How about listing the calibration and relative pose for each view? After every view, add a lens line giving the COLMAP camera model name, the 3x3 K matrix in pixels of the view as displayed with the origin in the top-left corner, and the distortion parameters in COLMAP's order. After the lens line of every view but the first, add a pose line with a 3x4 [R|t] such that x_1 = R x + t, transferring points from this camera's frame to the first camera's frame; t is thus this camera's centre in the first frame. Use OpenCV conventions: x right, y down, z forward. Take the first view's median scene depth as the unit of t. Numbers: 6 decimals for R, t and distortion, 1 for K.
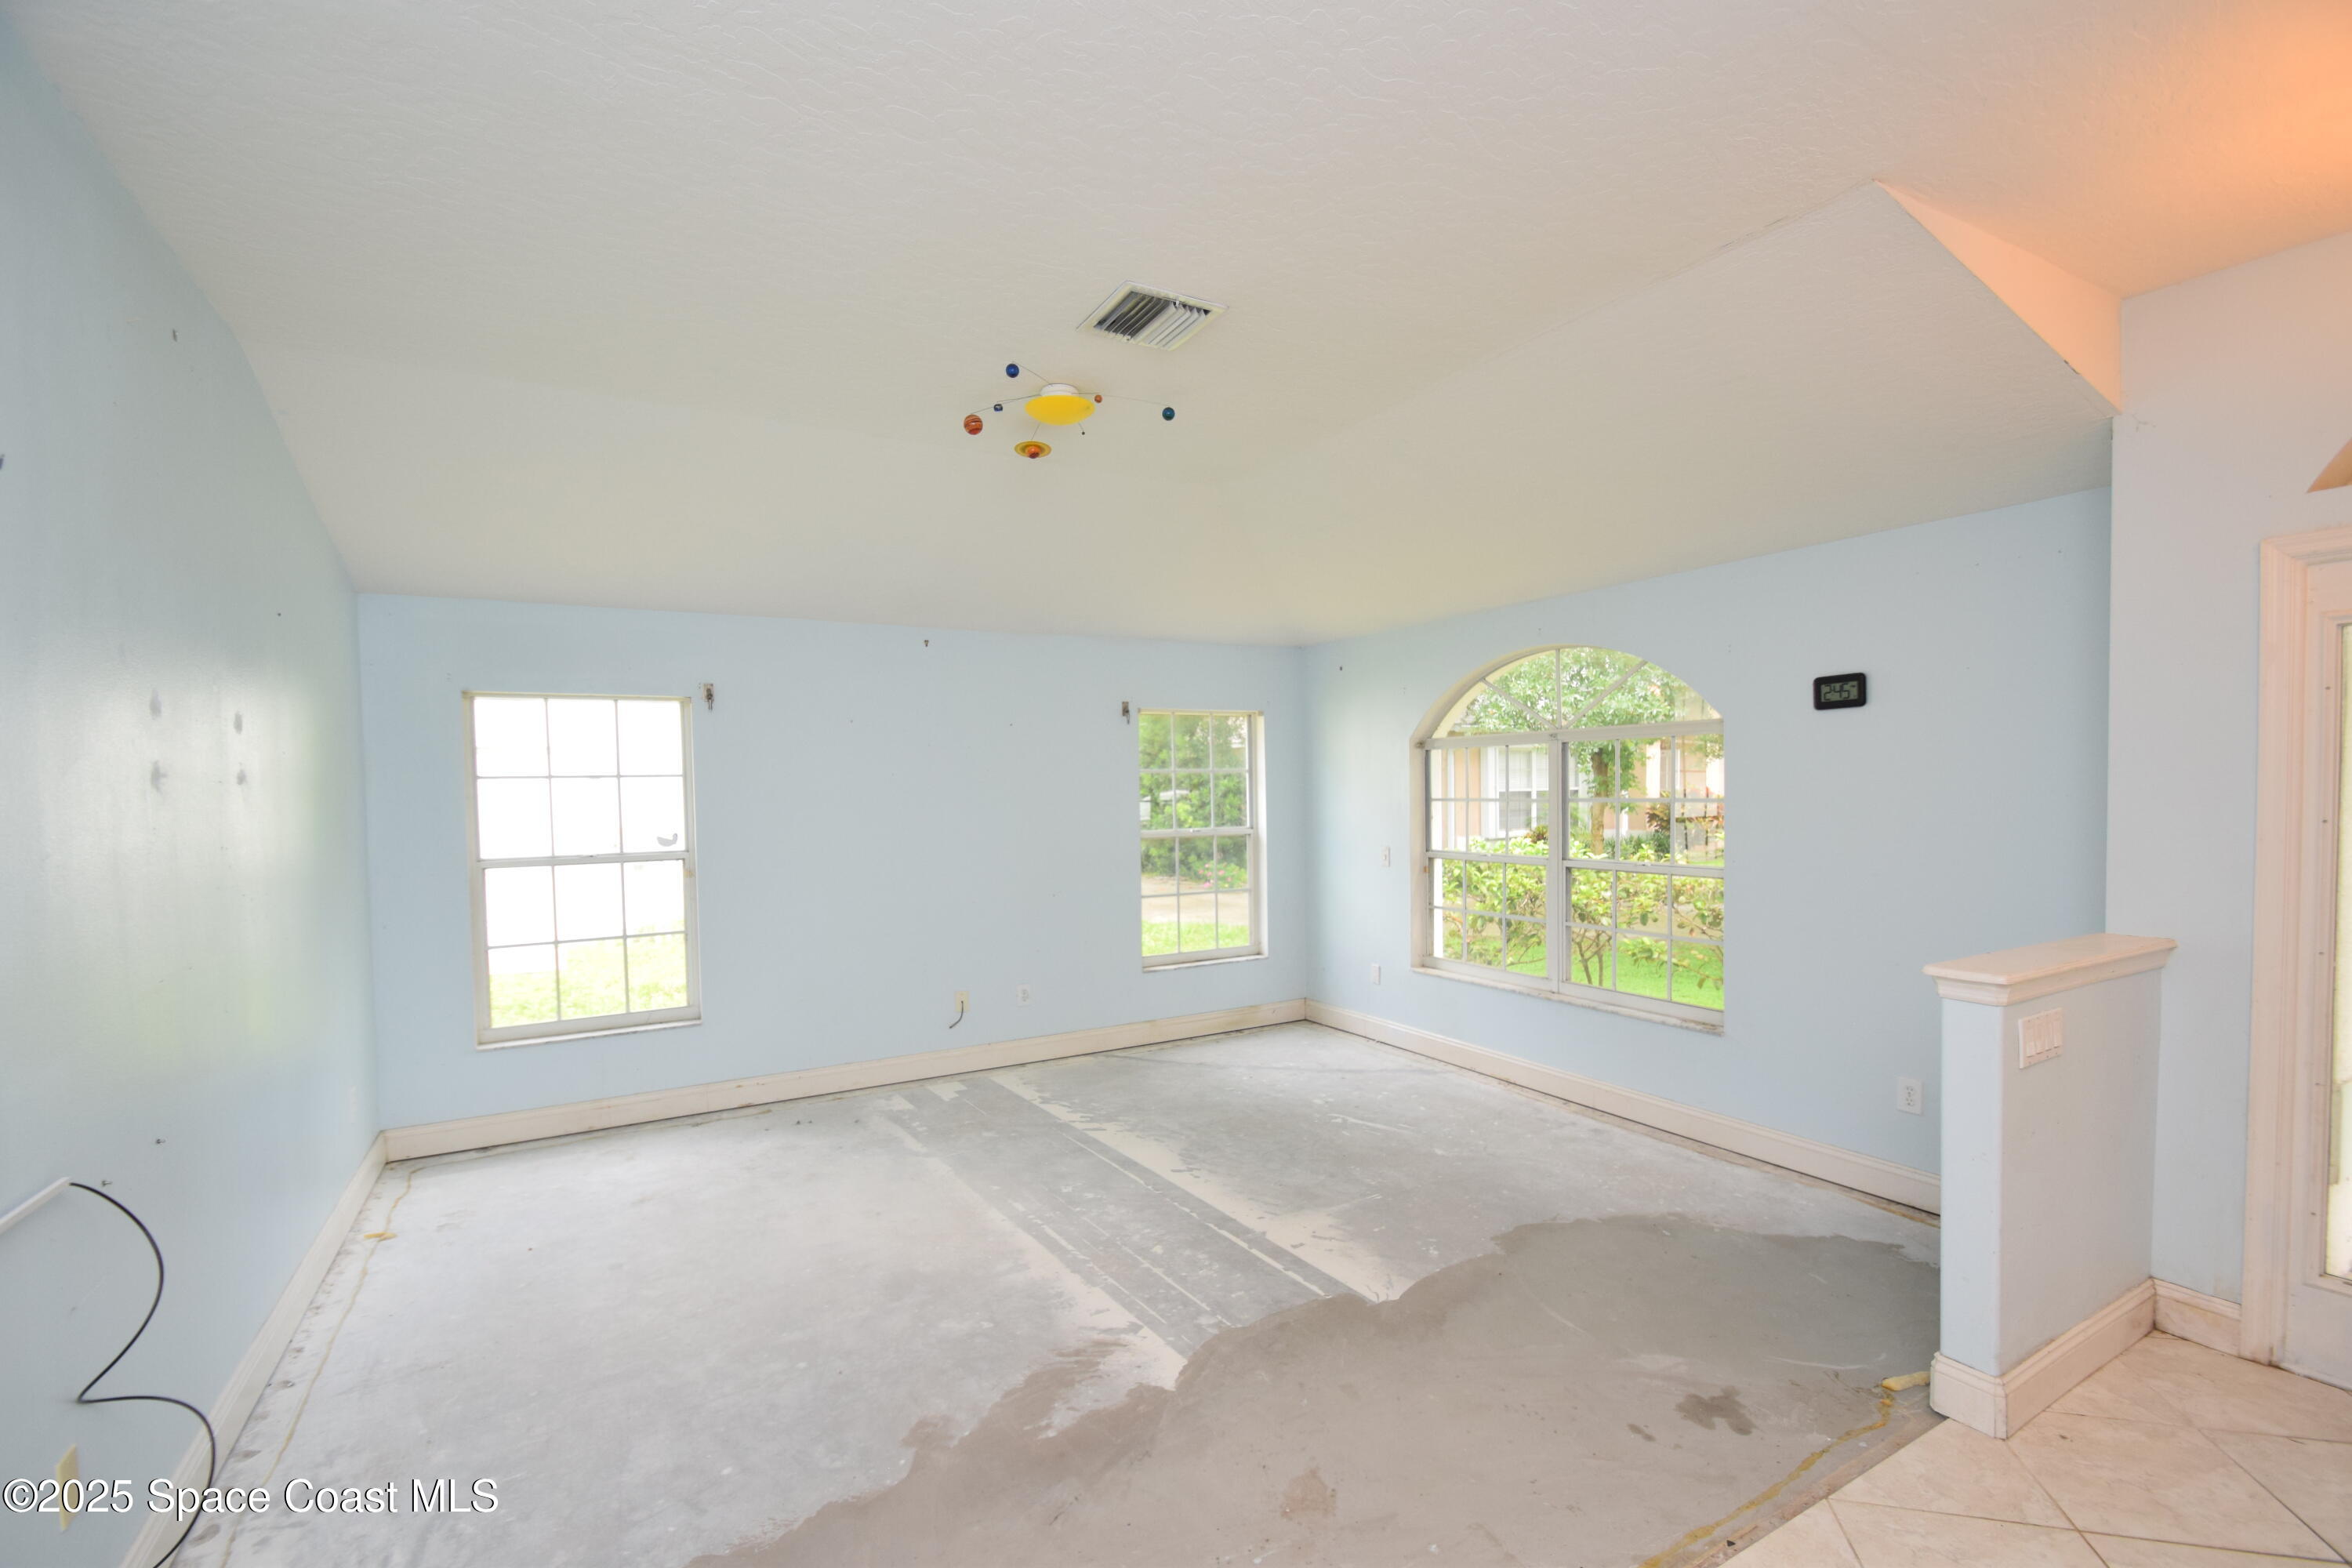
lens RADIAL K [[1023.7, 0, 1165.8], [0, 1023.7, 820.1], [0, 0, 1]] dist [0.015667, -0.017265]
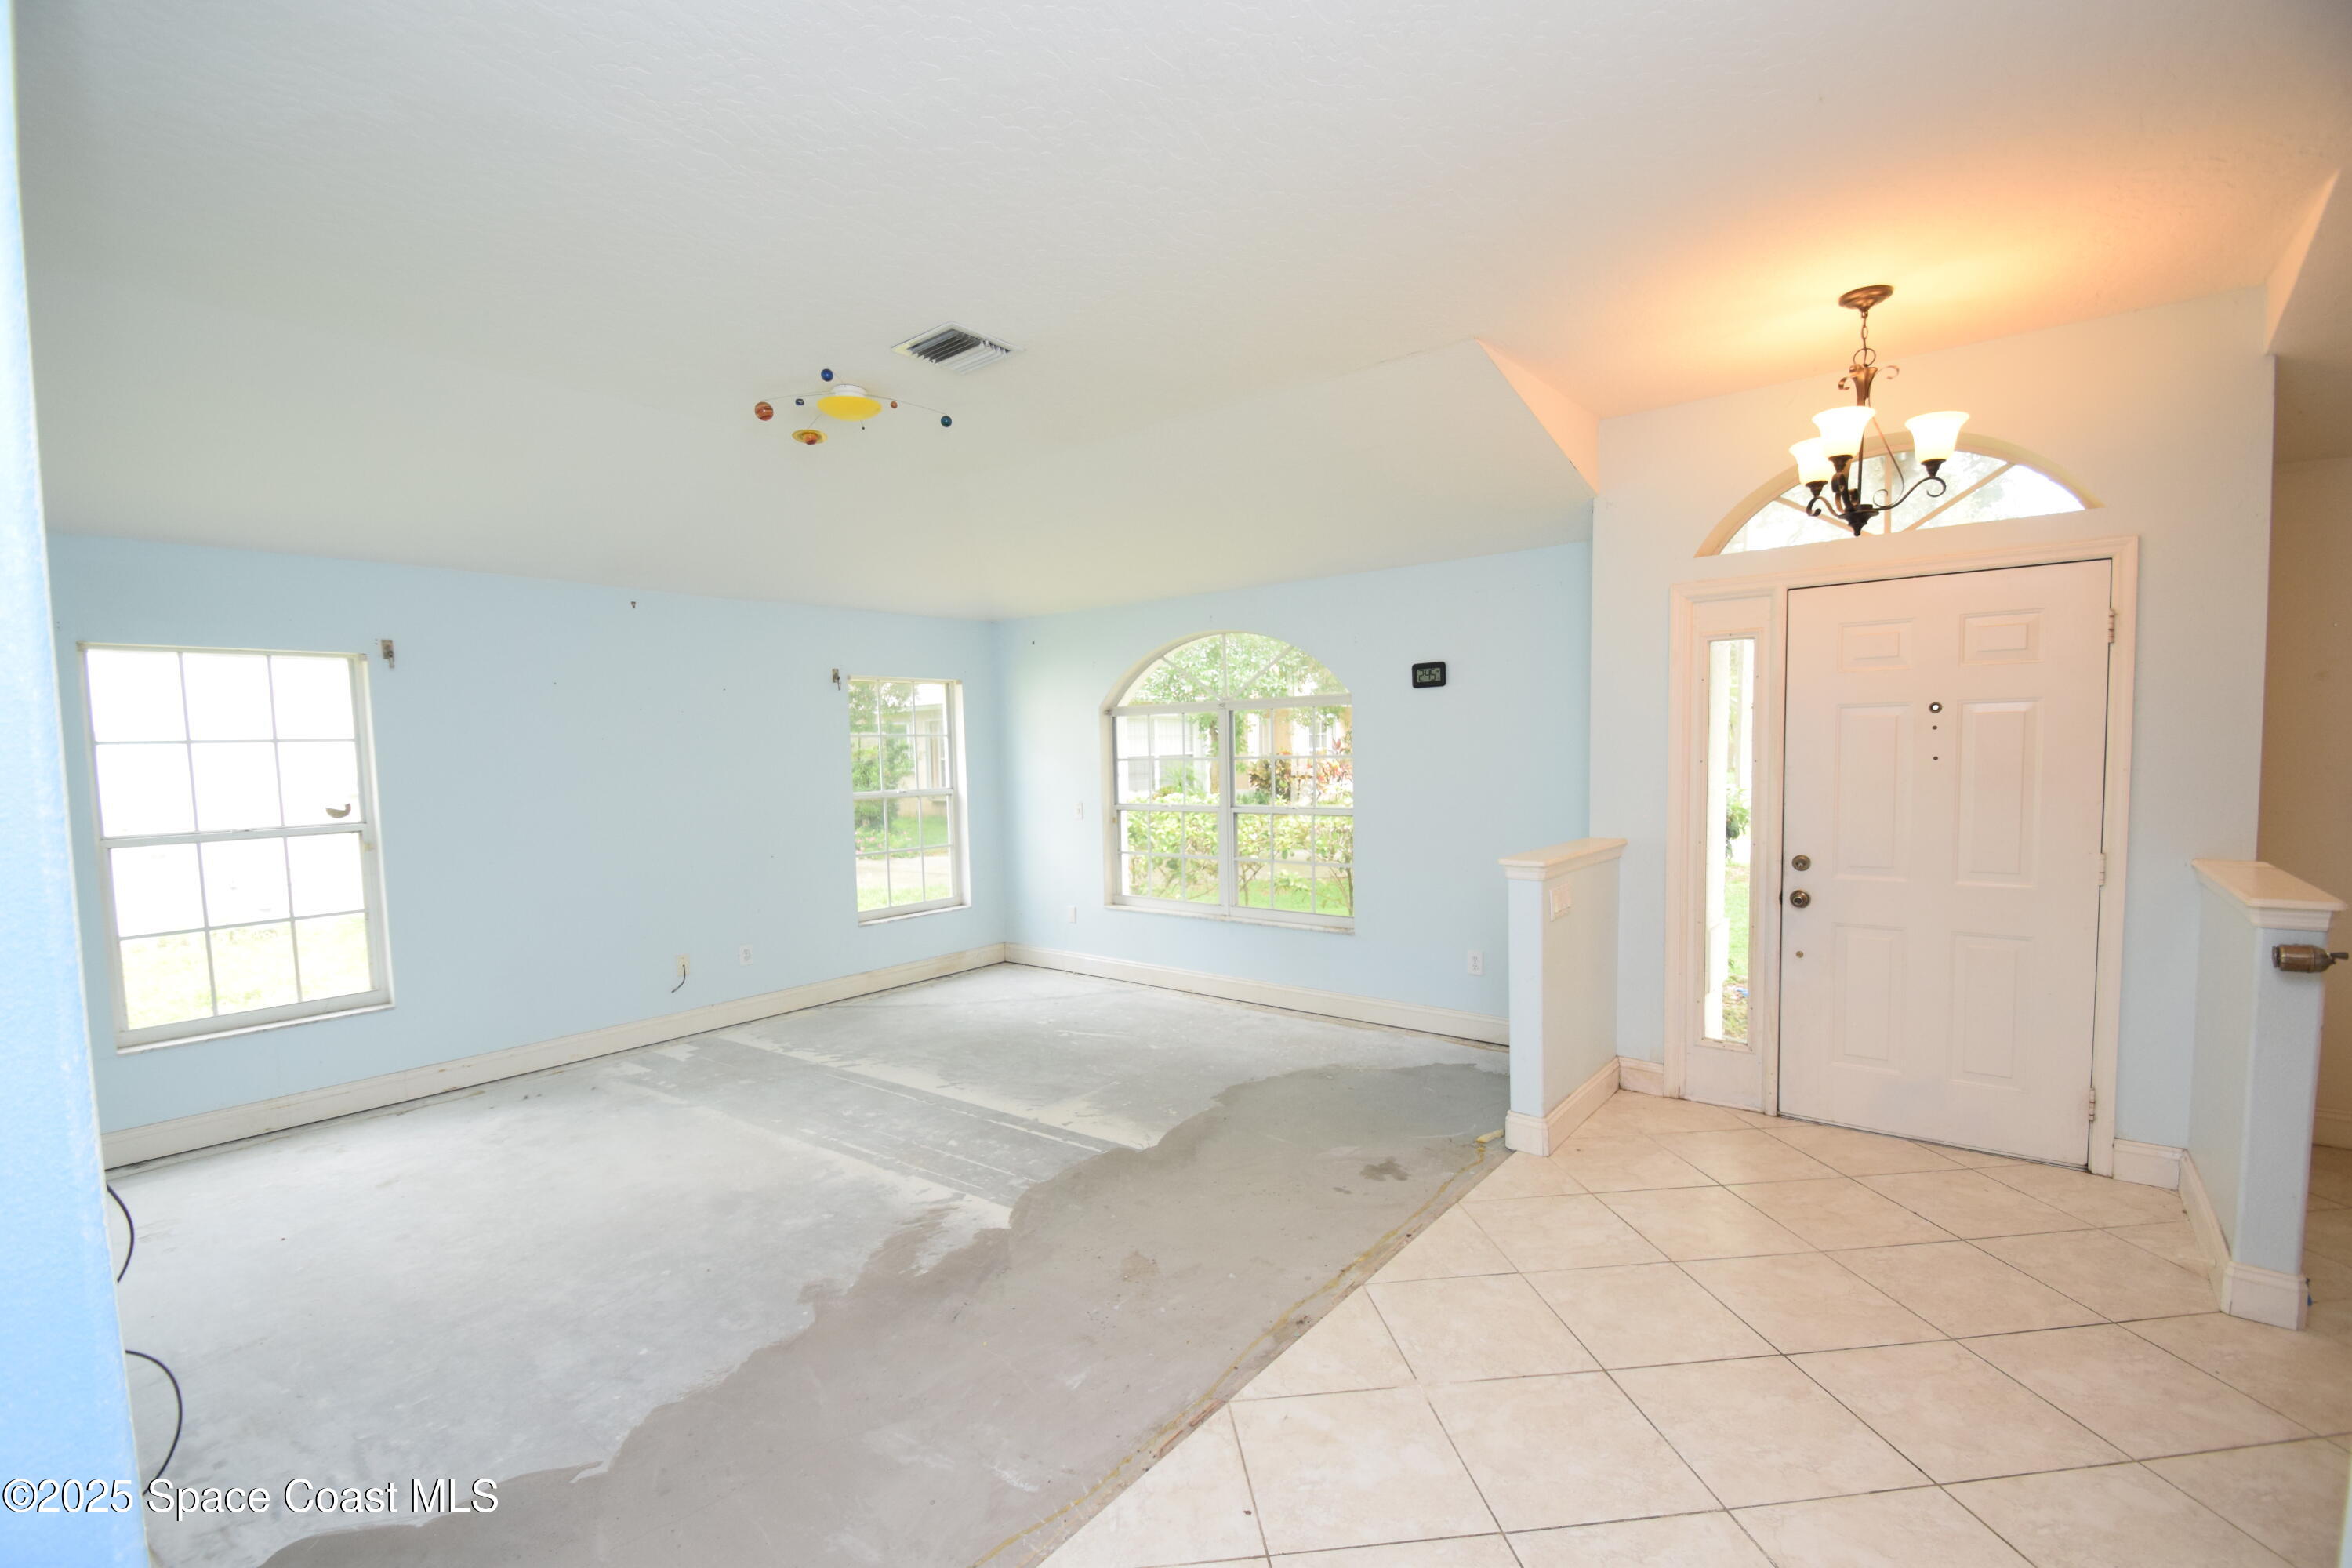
lens RADIAL K [[1023.7, 0, 1165.8], [0, 1023.7, 820.1], [0, 0, 1]] dist [0.015667, -0.017265]
pose [[0.931089, -0.031286, 0.363448, -0.148896], [0.020044, 0.999198, 0.034663, 0.011822], [-0.364241, -0.024989, 0.930969, -0.128021]]
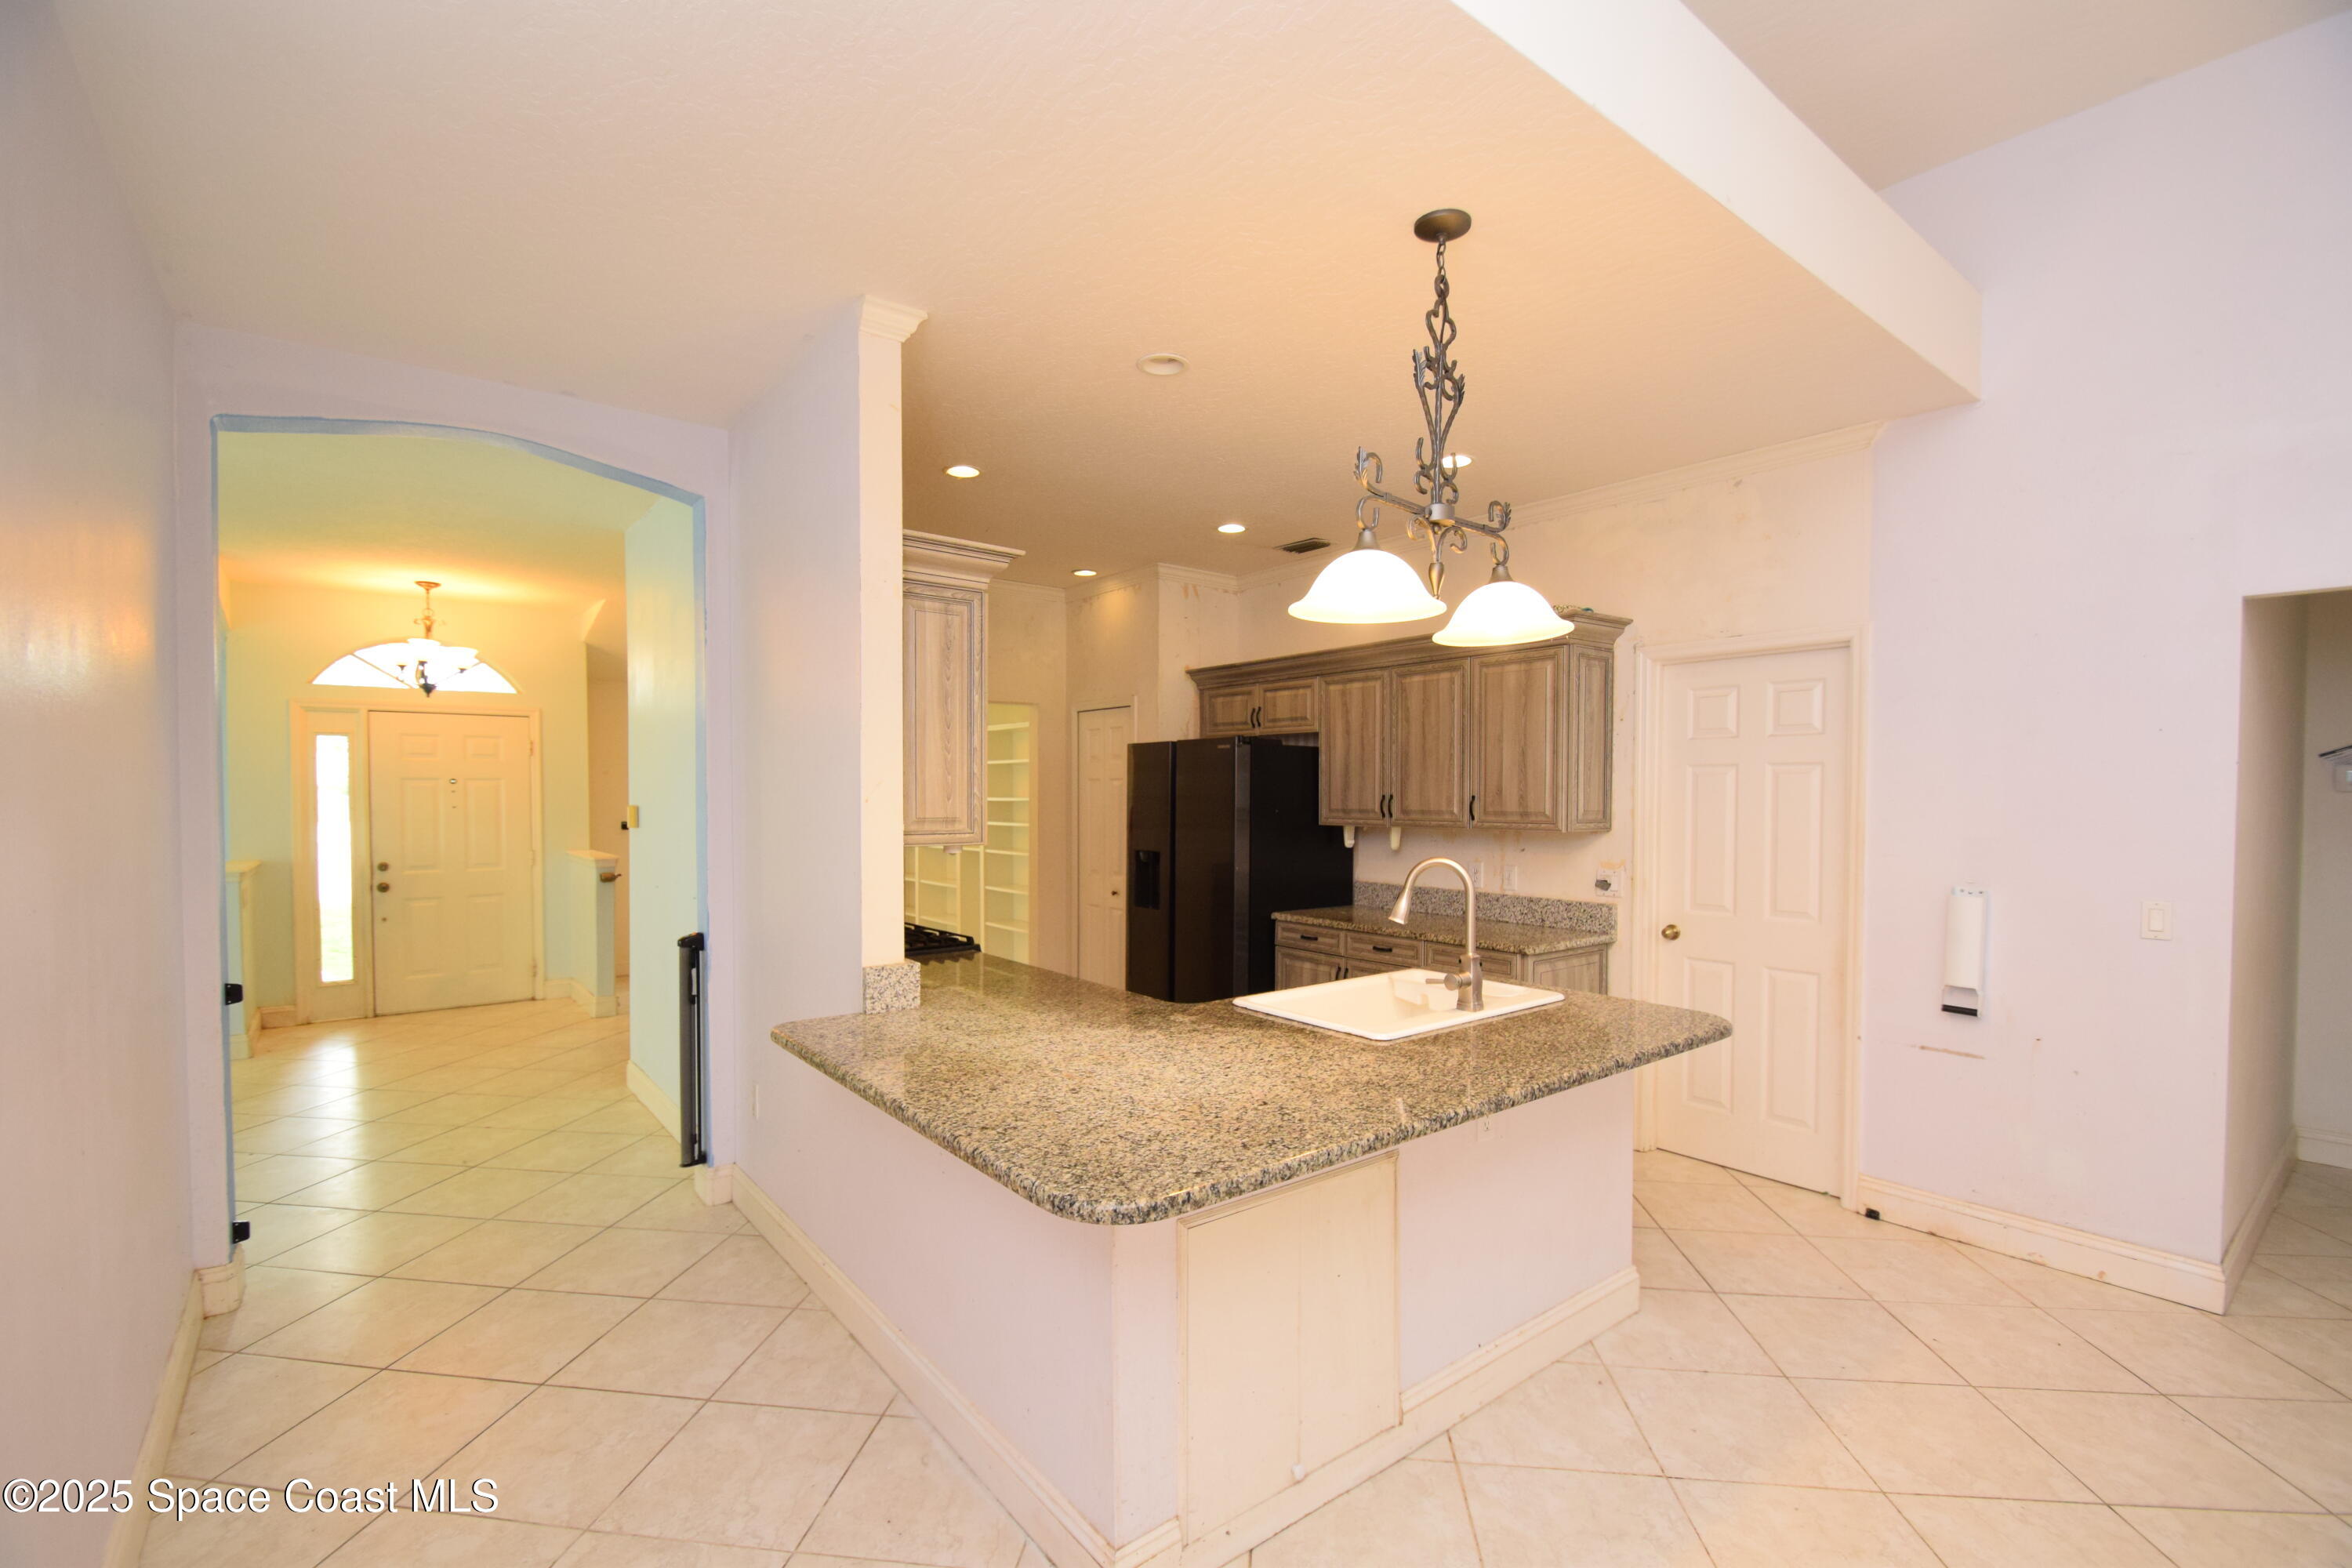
lens RADIAL K [[1023.7, 0, 1165.8], [0, 1023.7, 820.1], [0, 0, 1]] dist [0.015667, -0.017265]
pose [[-0.149363, -0.012628, 0.988702, -1.026686], [0.029920, 0.999403, 0.017285, 0.028217], [-0.988330, 0.032163, -0.148896, -0.444148]]
